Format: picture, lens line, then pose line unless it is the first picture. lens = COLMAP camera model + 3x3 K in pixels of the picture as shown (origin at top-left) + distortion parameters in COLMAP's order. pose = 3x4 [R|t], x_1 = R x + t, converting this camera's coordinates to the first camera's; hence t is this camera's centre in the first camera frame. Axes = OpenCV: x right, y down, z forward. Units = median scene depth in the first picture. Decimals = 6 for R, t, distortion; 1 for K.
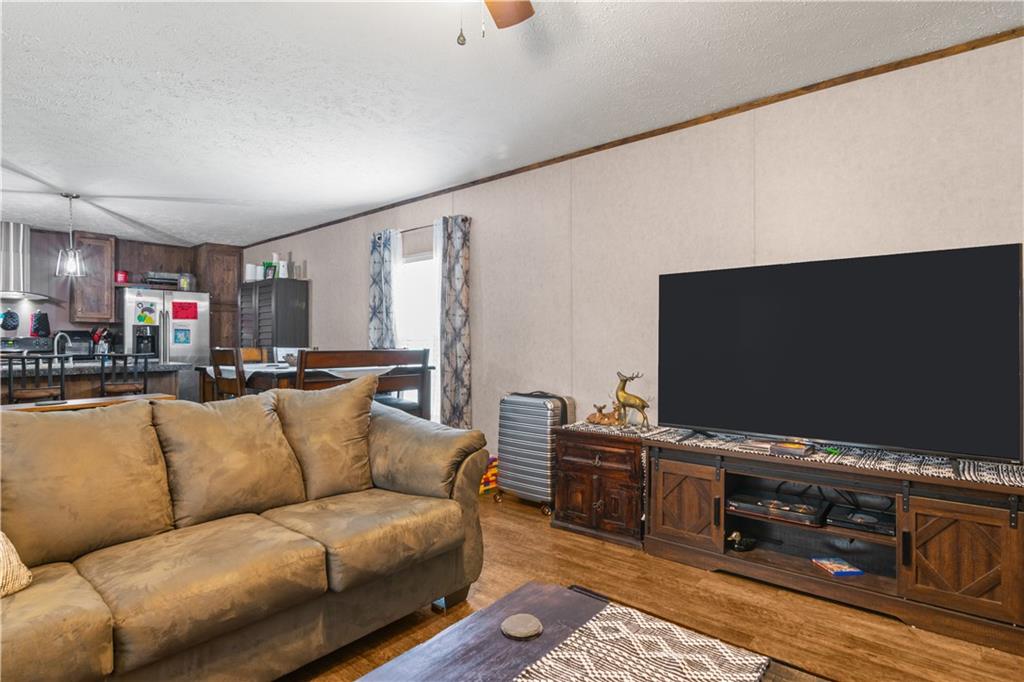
lens RADIAL K [[526.3, 0, 511.4], [0, 526.3, 338.1], [0, 0, 1]] dist [-0.001745, -0.000559]
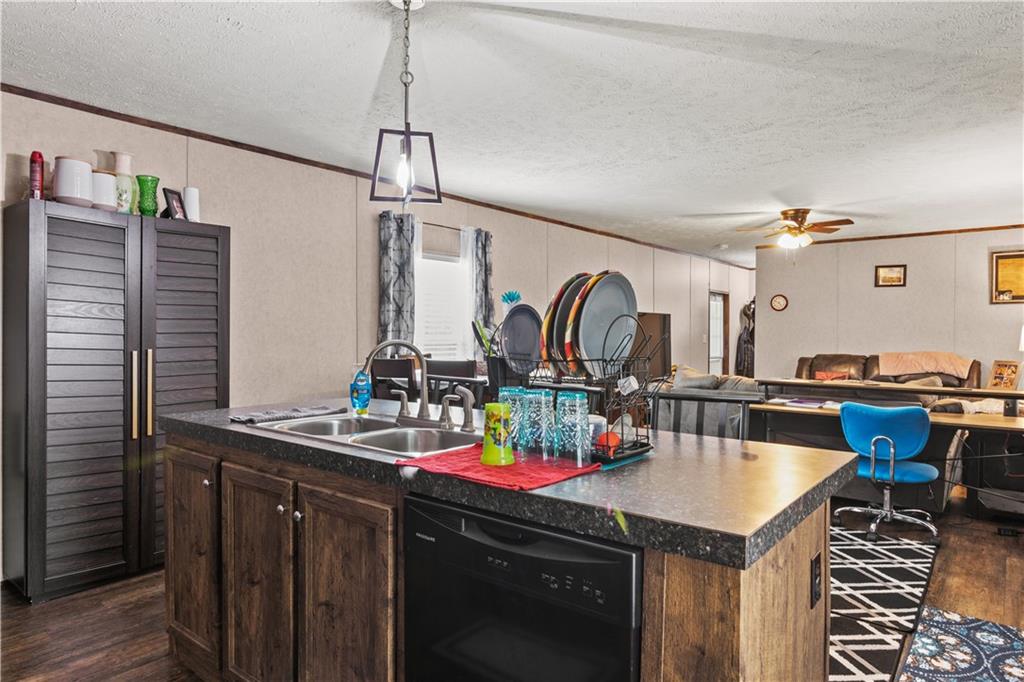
lens RADIAL K [[623.0, 0, 516.1], [0, 623.0, 340.6], [0, 0, 1]] dist [0.002949, 0.000316]
pose [[-0.022351, -0.002768, 0.999746, -0.931723], [-0.002579, 0.999993, 0.002711, -0.007229], [-0.999747, -0.002518, -0.022358, 0.646690]]
